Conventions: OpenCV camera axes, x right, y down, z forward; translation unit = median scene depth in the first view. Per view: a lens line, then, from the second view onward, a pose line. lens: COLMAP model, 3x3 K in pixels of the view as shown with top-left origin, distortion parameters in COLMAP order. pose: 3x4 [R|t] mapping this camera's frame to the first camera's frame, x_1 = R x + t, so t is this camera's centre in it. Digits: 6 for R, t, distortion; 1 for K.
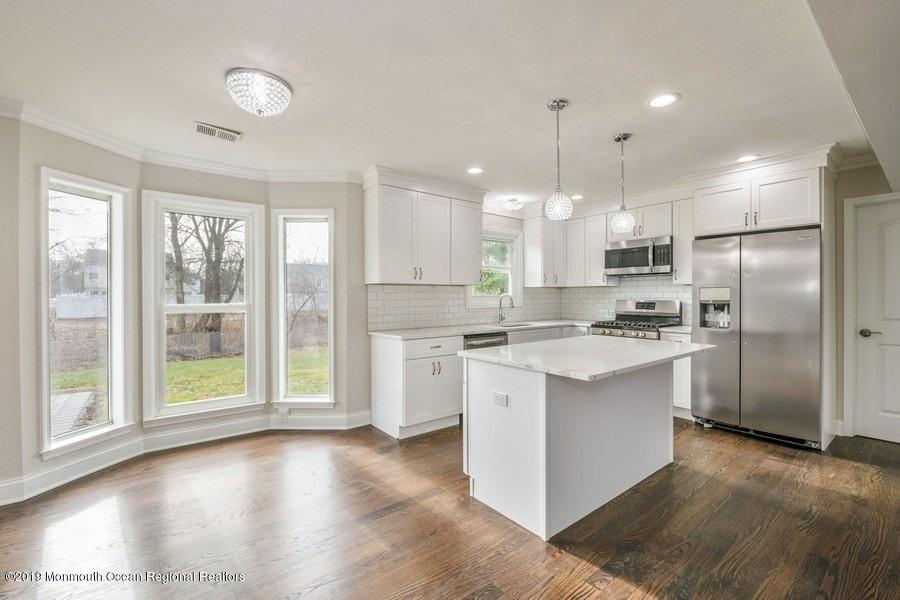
lens RADIAL K [[385.8, 0, 445.2], [0, 385.8, 296.7], [0, 0, 1]] dist [-0.002204, -0.000246]
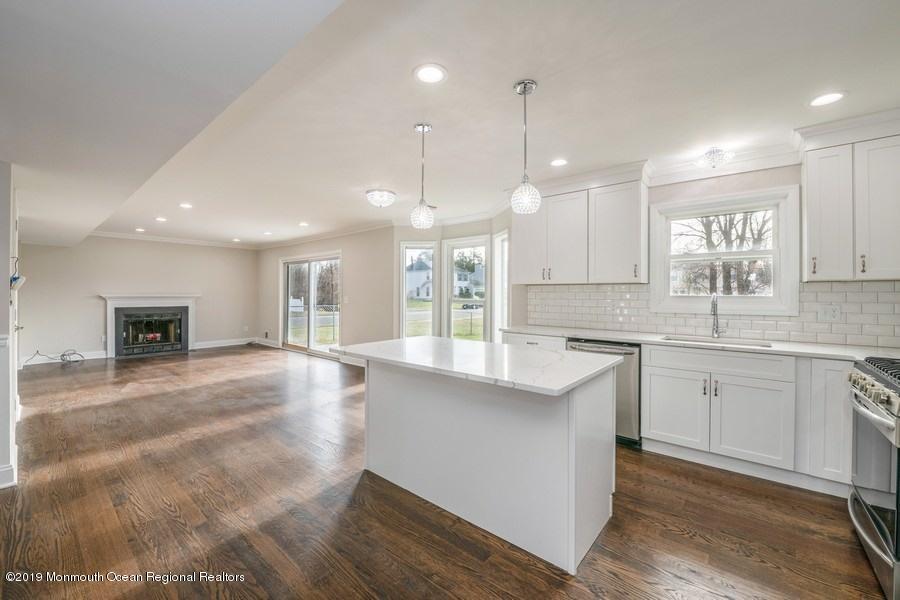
lens RADIAL K [[359.9, 0, 453.3], [0, 359.9, 294.0], [0, 0, 1]] dist [-0.000054, -0.000065]
pose [[0.218534, 0.007375, -0.975801, 0.878245], [-0.007893, 0.999952, 0.005789, -0.009986], [0.975797, 0.006437, 0.218582, 0.555747]]
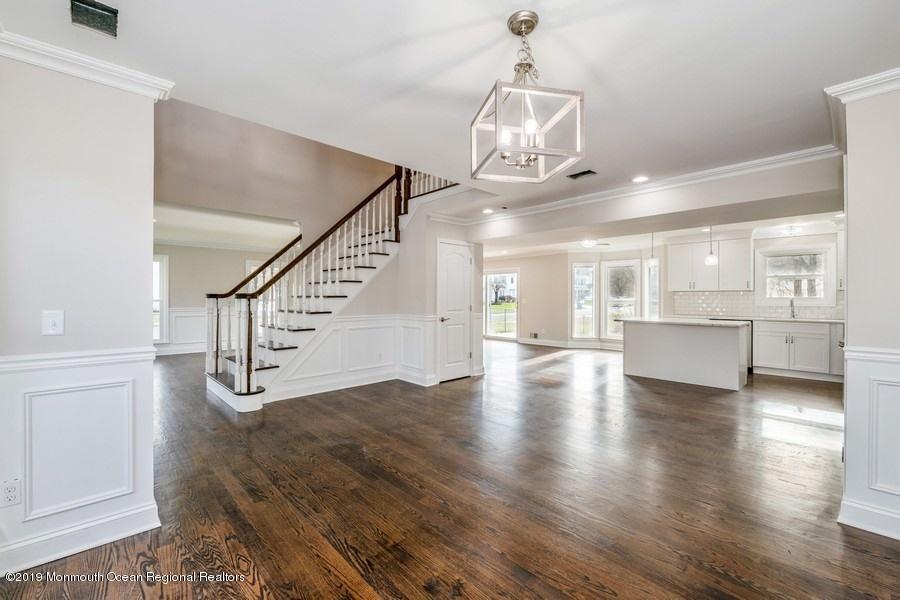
lens RADIAL K [[376.6, 0, 450.0], [0, 376.6, 300.0], [0, 0, 1]] dist [-0.006475, -0.000206]
pose [[0.095122, 0.012200, -0.995391, 1.761343], [-0.004057, 0.999921, 0.011868, -0.006782], [0.995457, 0.002909, 0.095164, -0.401080]]
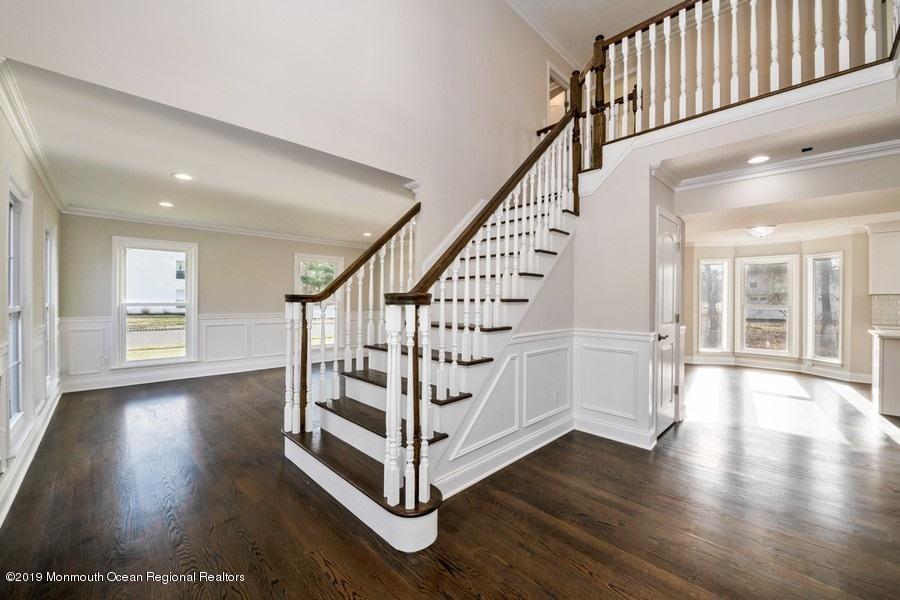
lens RADIAL K [[357.5, 0, 448.2], [0, 357.5, 300.3], [0, 0, 1]] dist [-0.000770, -0.000084]
pose [[0.109530, 0.006068, -0.993965, 1.087488], [-0.007377, 0.999959, 0.005291, -0.004689], [0.993956, 0.006753, 0.109570, -0.907670]]
